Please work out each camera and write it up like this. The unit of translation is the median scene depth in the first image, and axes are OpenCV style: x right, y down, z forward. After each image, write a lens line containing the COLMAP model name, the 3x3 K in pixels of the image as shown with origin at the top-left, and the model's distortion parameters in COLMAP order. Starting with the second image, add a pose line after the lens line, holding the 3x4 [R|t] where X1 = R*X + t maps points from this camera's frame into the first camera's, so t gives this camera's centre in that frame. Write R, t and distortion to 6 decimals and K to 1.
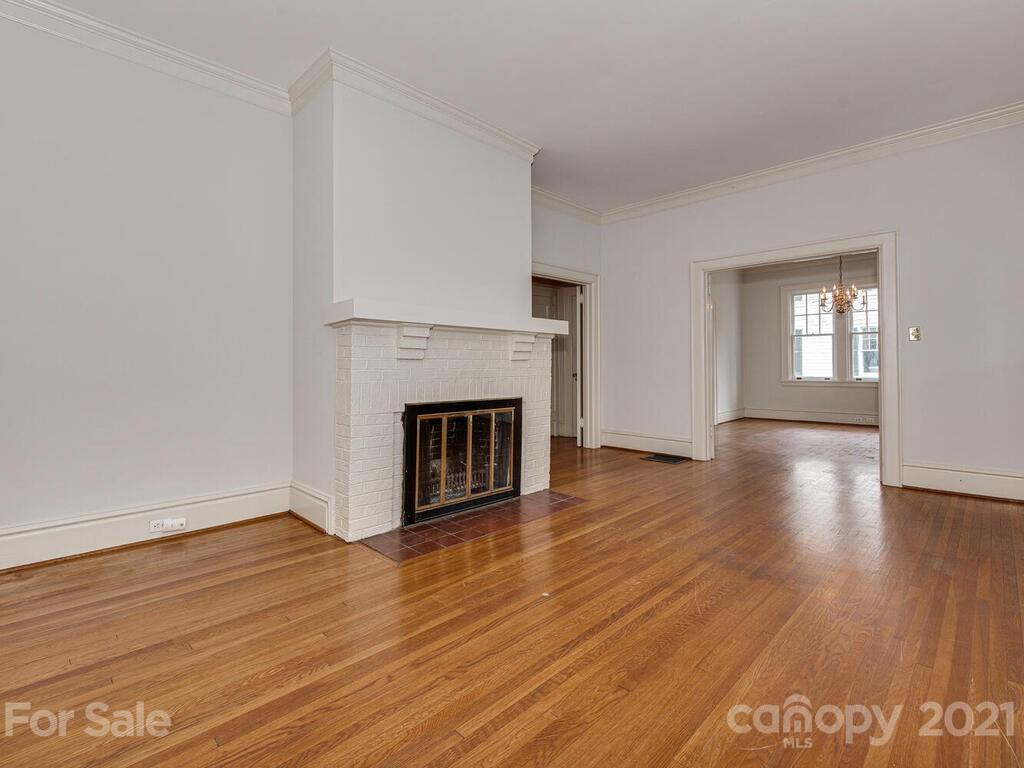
lens RADIAL K [[511.0, 0, 529.2], [0, 511.0, 374.1], [0, 0, 1]] dist [-0.002758, 0.000093]
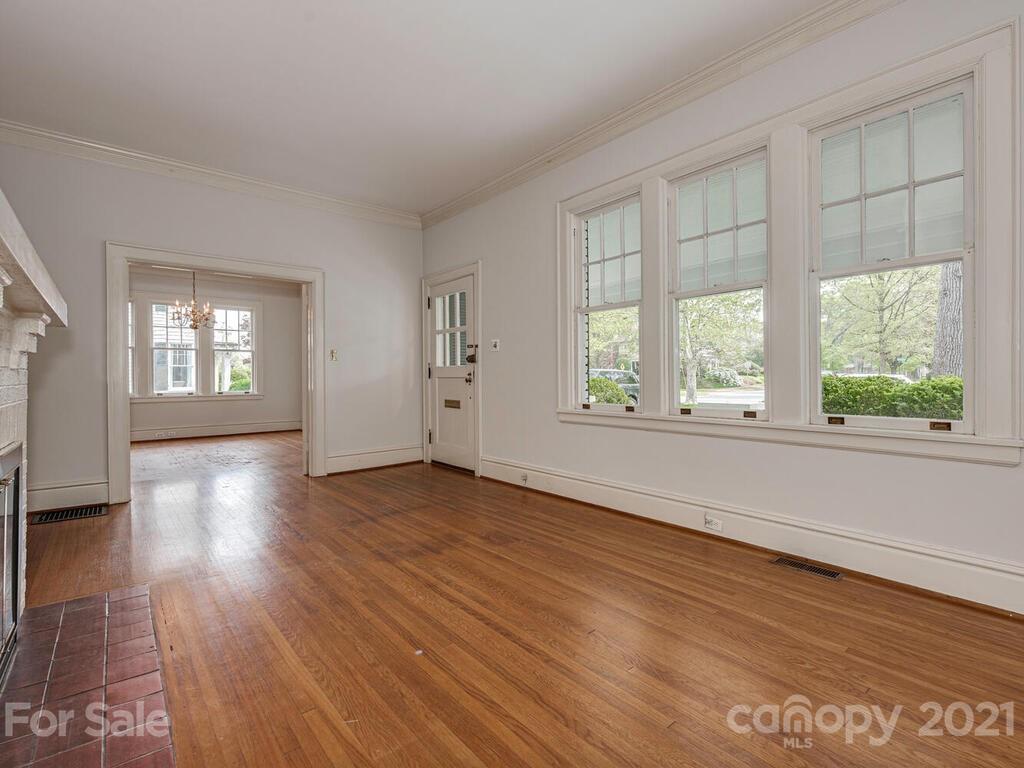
lens RADIAL K [[473.6, 0, 496.0], [0, 473.6, 380.7], [0, 0, 1]] dist [0.018701, -0.000209]
pose [[0.128587, -0.008770, 0.991660, -0.693379], [0.020478, 0.999771, 0.006186, -0.022937], [-0.991487, 0.019511, 0.128737, 0.716053]]
